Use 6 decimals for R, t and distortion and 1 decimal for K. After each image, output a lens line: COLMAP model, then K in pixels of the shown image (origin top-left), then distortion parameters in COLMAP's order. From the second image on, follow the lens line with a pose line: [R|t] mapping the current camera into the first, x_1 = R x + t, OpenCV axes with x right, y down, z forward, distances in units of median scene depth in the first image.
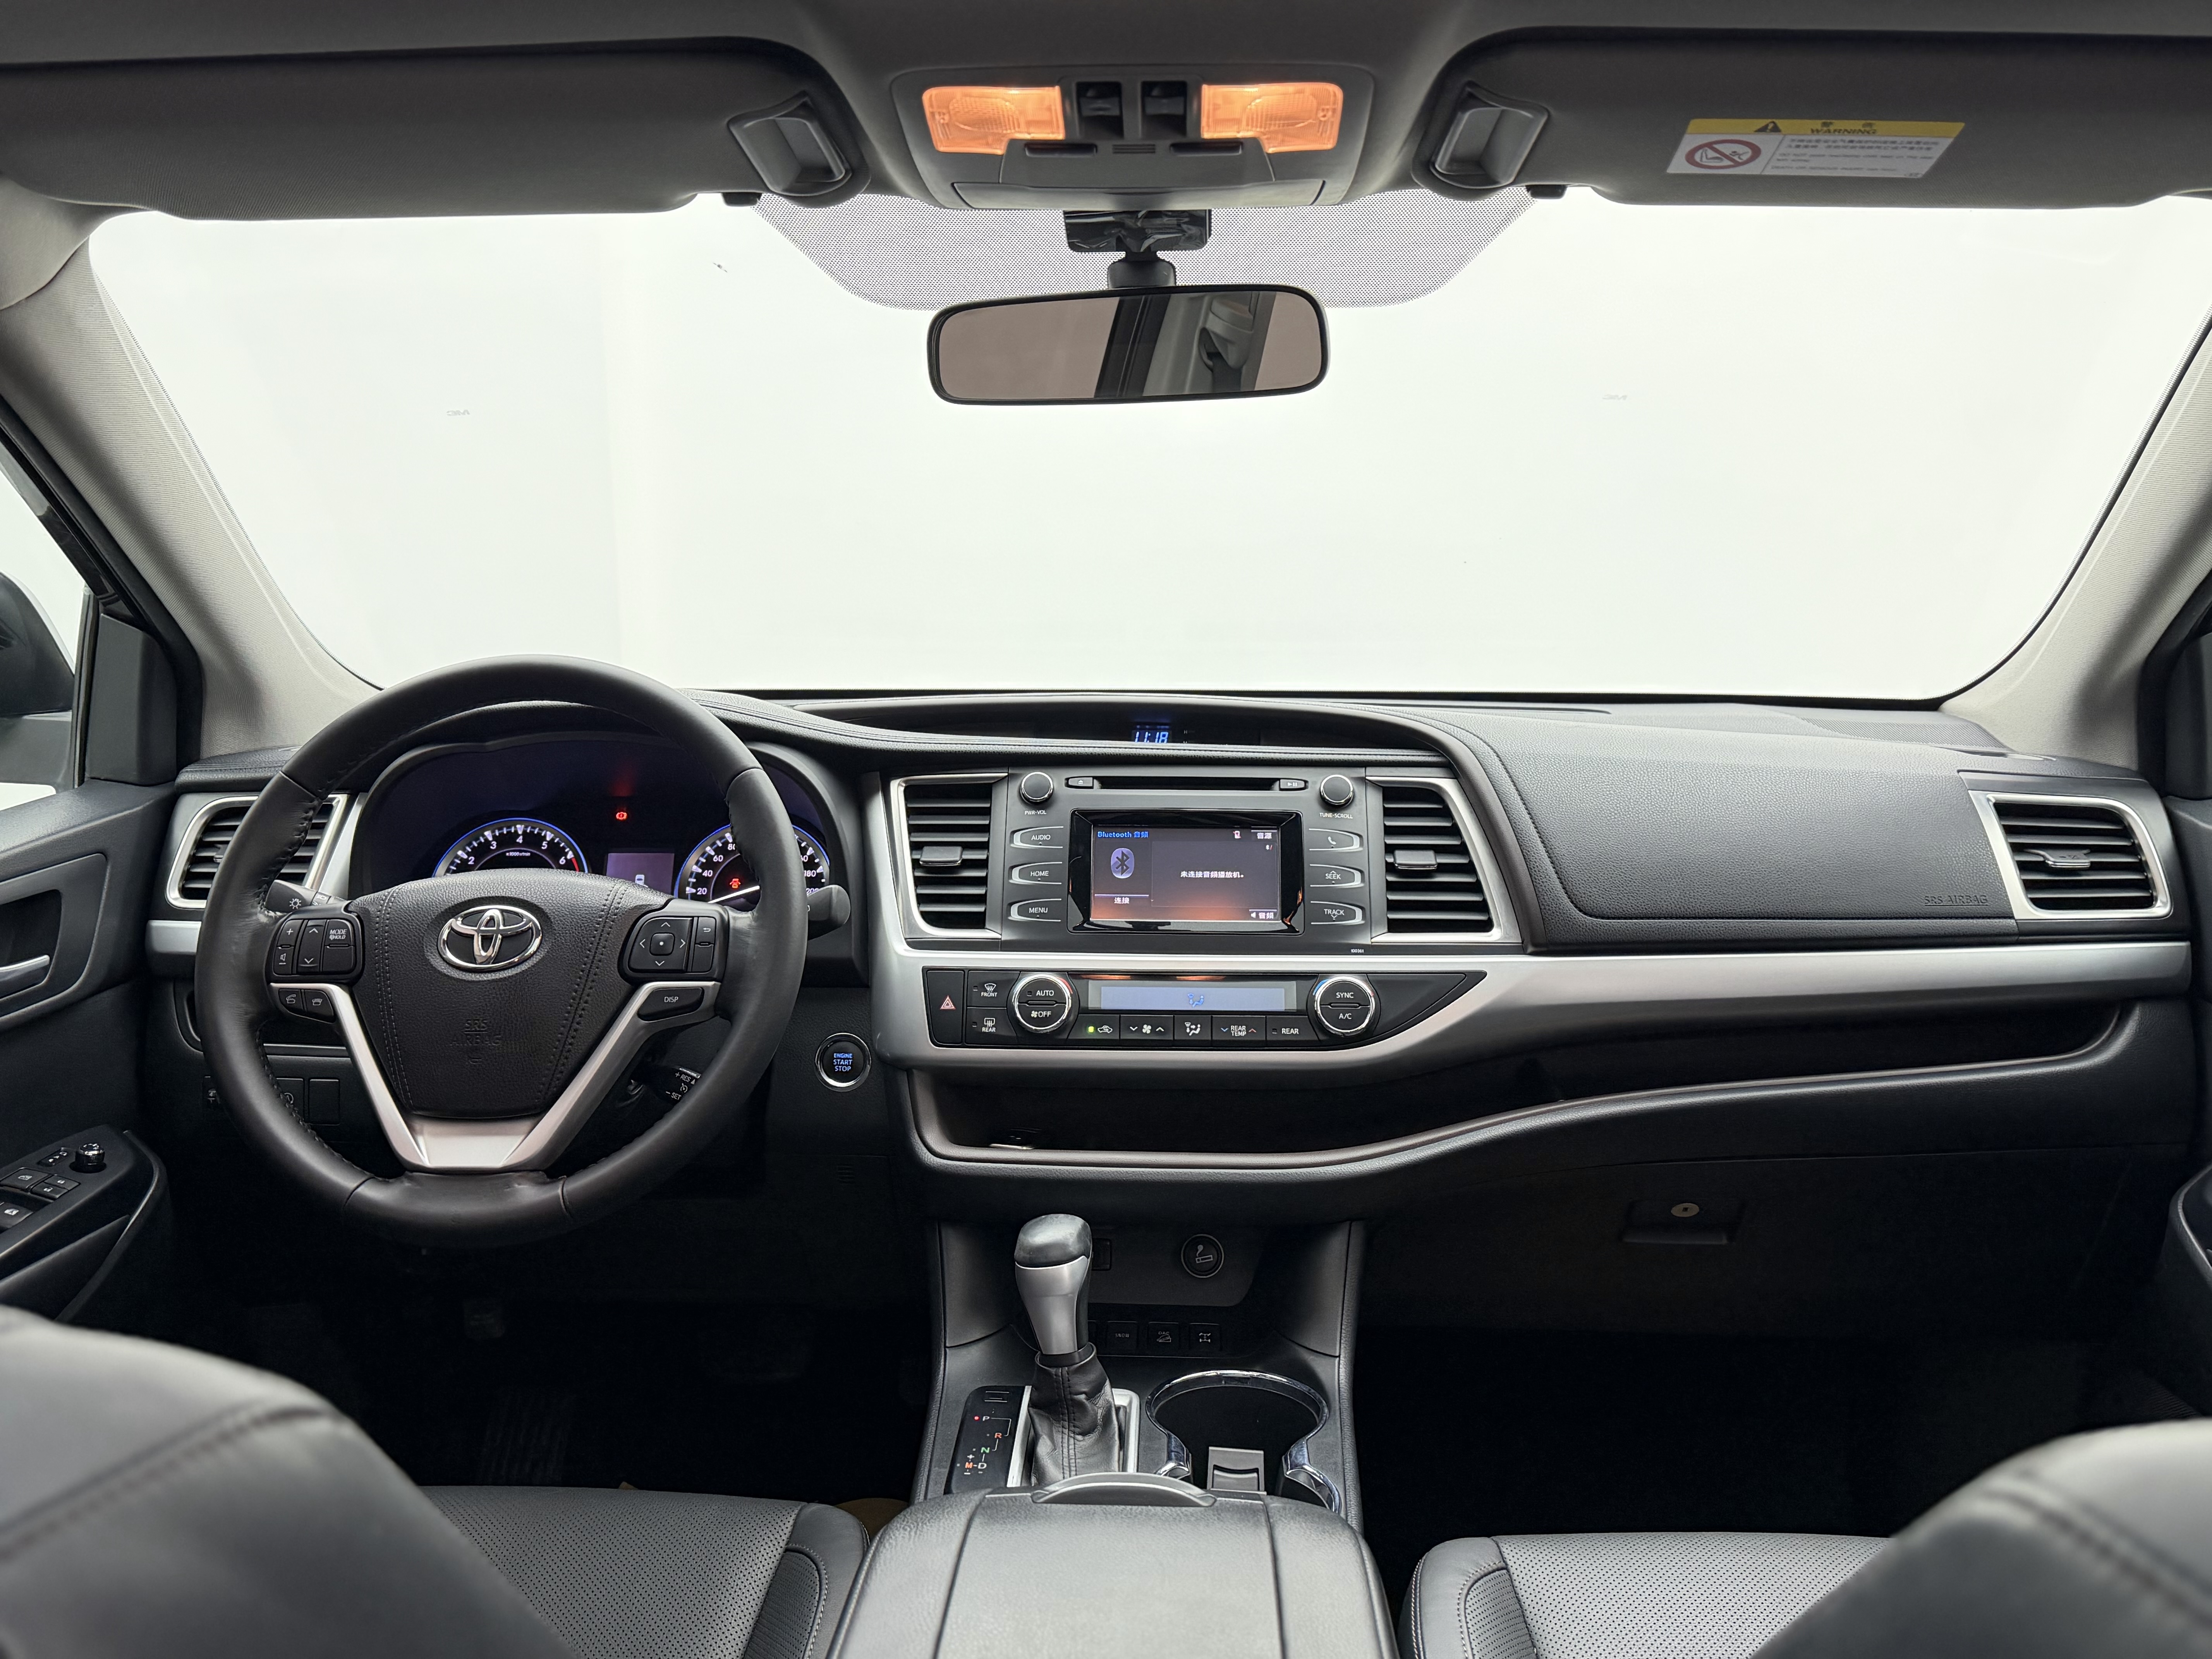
lens RADIAL K [[1814.7, 0, 1105.8], [0, 1814.7, 861.0], [0, 0, 1]] dist [0.145131, -0.269274]
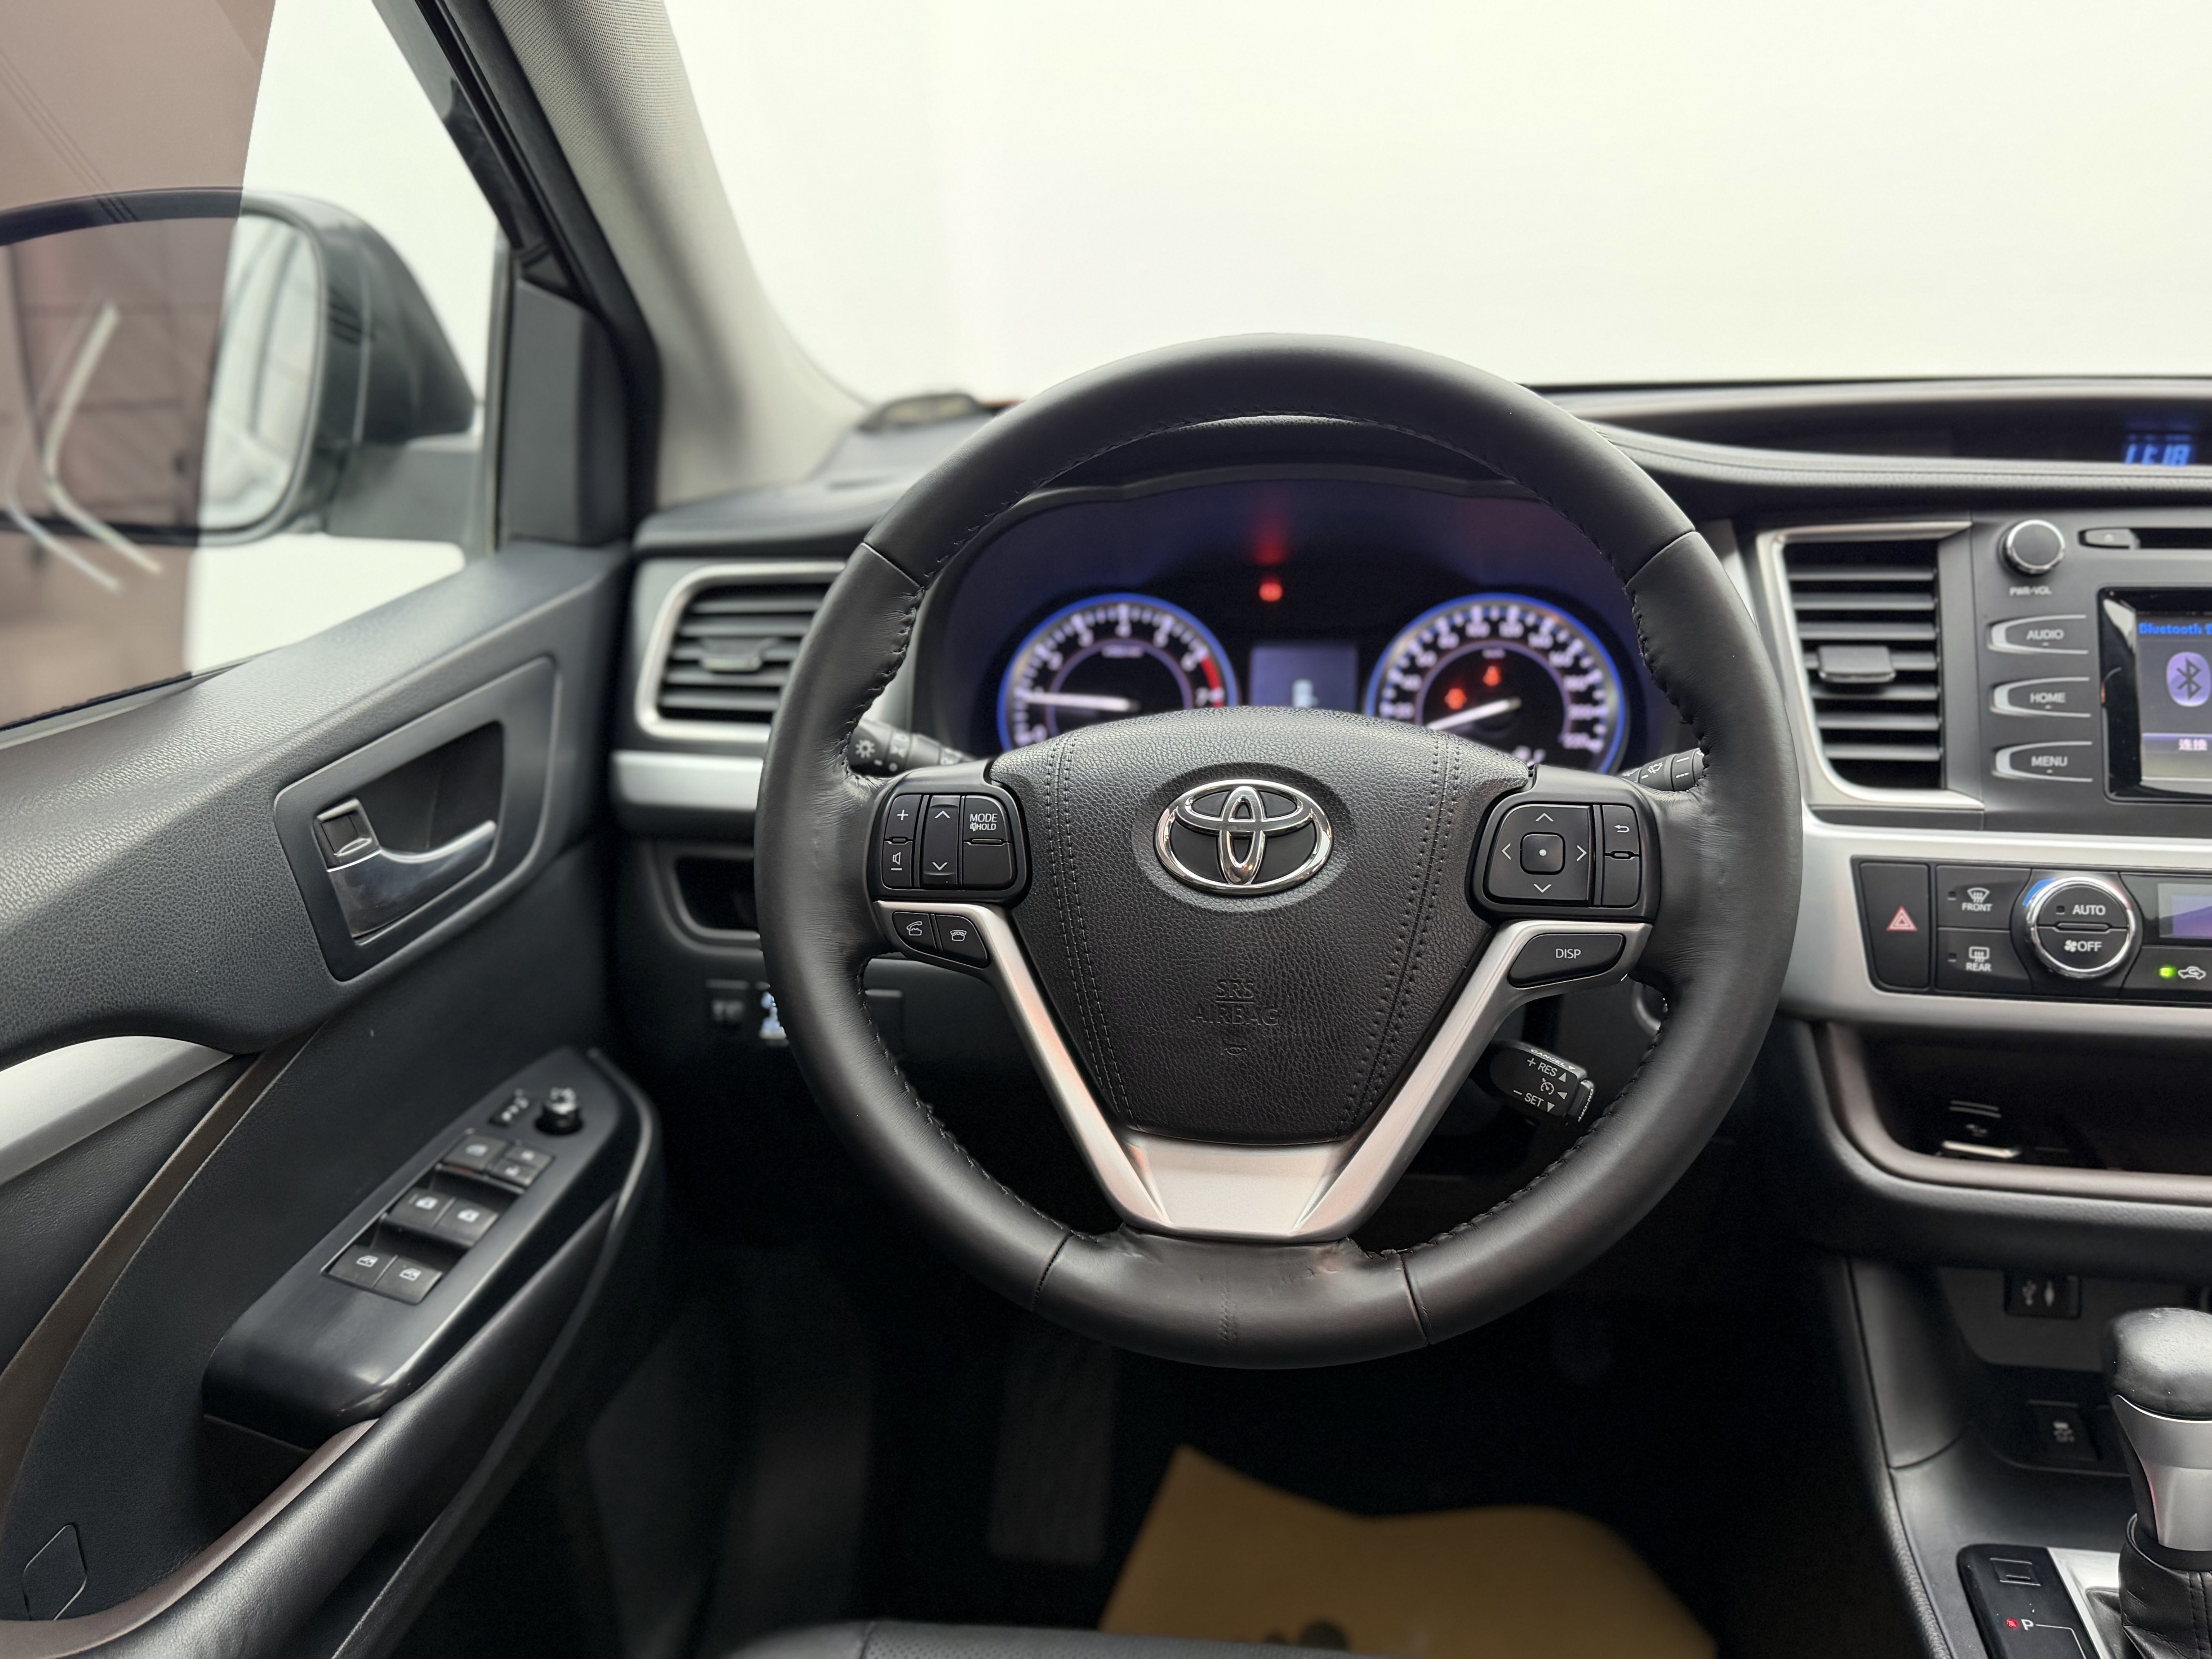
lens RADIAL K [[1814.7, 0, 1105.8], [0, 1814.7, 861.0], [0, 0, 1]] dist [0.145131, -0.269274]
pose [[0.992923, 0.016842, -0.117561, -0.268182], [0.002103, 0.987245, 0.159193, -0.036737], [0.118742, -0.158314, 0.980223, 0.369451]]
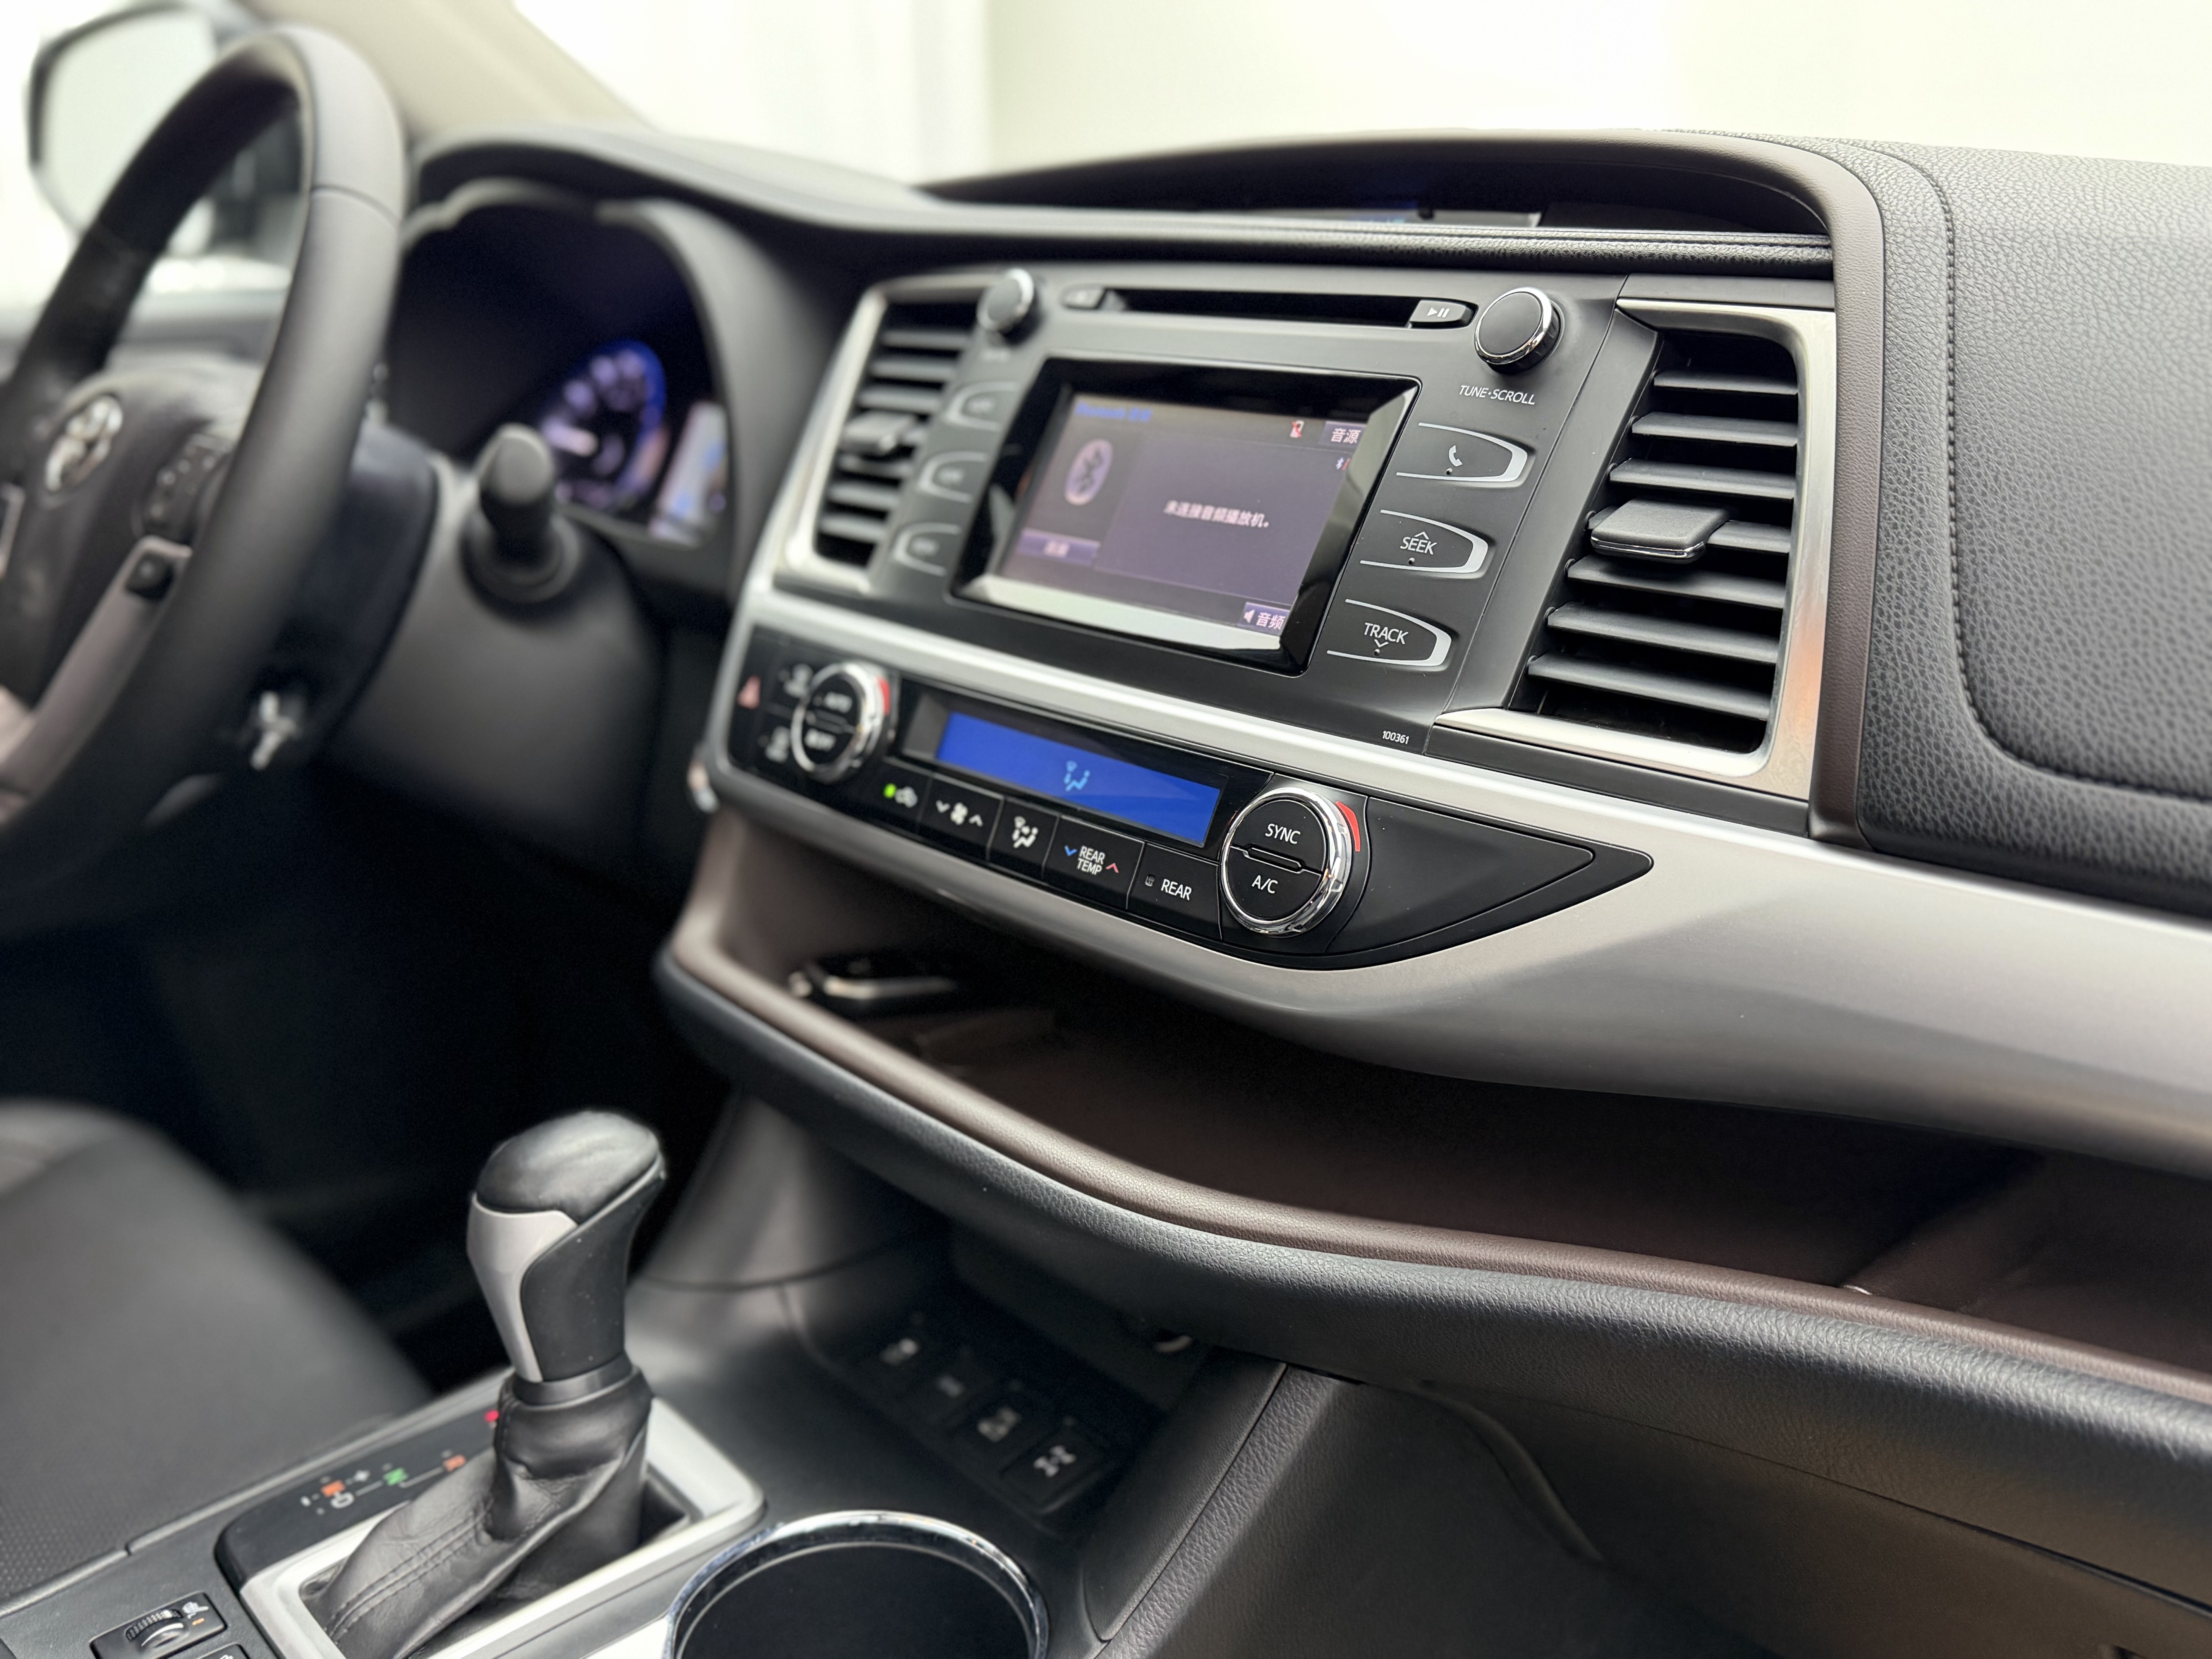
lens RADIAL K [[1813.7, 0, 1106.0], [0, 1813.7, 829.5], [0, 0, 1]] dist [0.133658, -0.281603]
pose [[0.711722, 0.218605, -0.667580, 0.356480], [-0.117855, 0.974034, 0.193309, -0.000119], [0.692504, -0.058905, 0.719005, 0.659769]]
